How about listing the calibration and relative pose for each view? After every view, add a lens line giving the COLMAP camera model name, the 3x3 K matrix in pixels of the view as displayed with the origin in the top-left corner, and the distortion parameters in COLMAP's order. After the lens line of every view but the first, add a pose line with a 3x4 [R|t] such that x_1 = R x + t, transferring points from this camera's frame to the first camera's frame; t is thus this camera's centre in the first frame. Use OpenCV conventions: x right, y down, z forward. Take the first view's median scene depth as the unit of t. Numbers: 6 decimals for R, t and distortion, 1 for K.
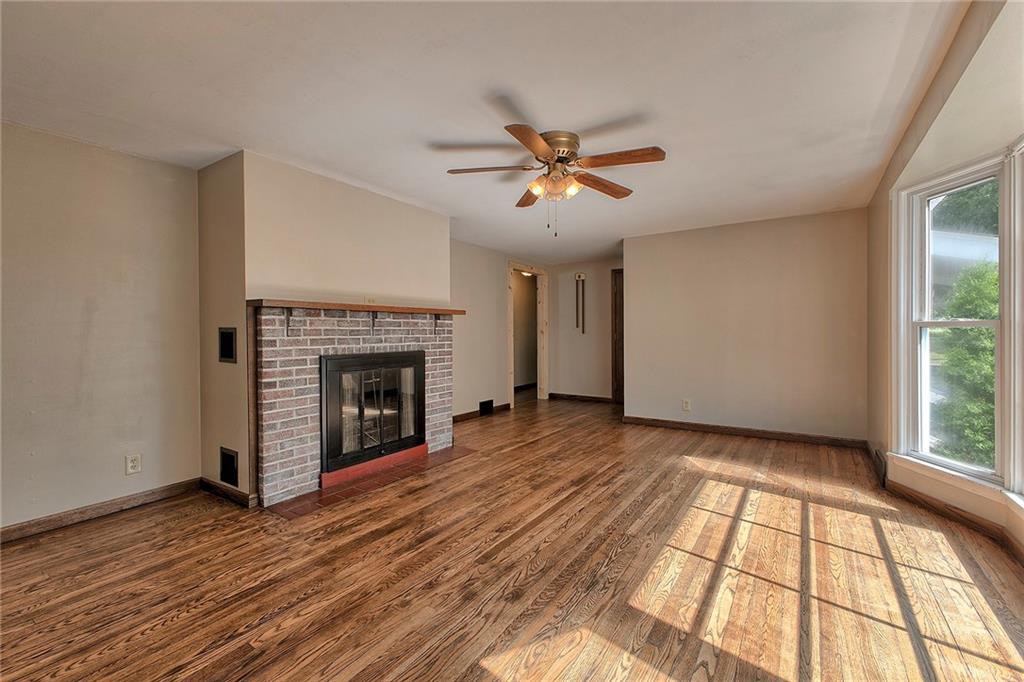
lens RADIAL K [[448.0, 0, 511.2], [0, 448.0, 336.3], [0, 0, 1]] dist [0.004170, -0.002992]
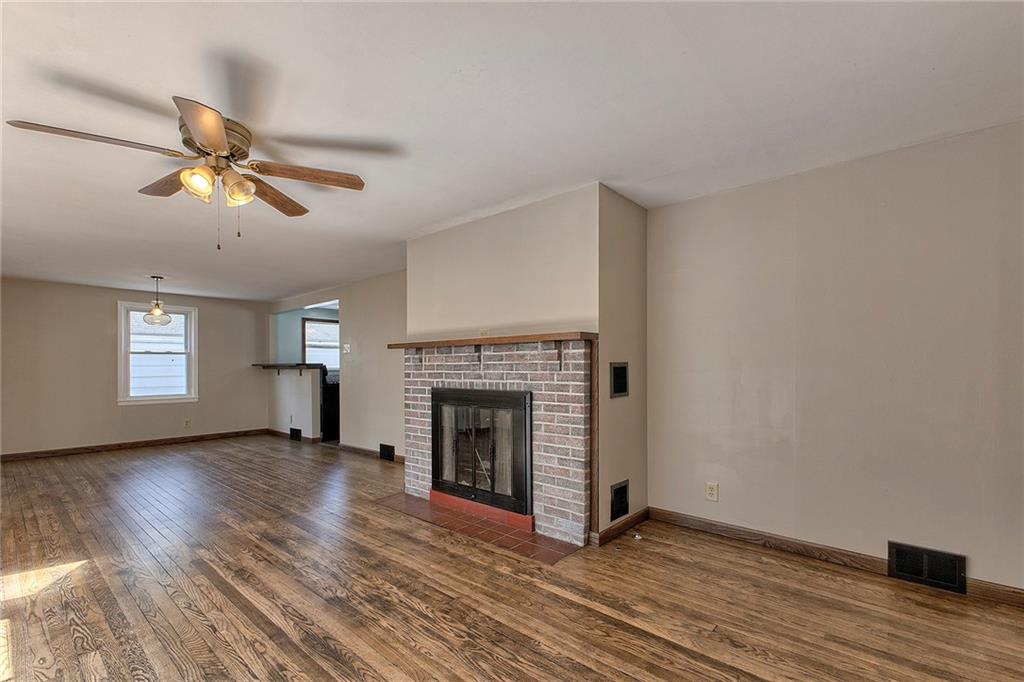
lens RADIAL K [[448.0, 0, 542.3], [0, 448.0, 368.3], [0, 0, 1]] dist [0.004170, -0.002992]
pose [[-0.109506, 0.008828, -0.993947, 0.630894], [-0.005369, 0.999941, 0.009473, -0.017004], [0.993972, 0.006374, -0.109453, 1.269867]]
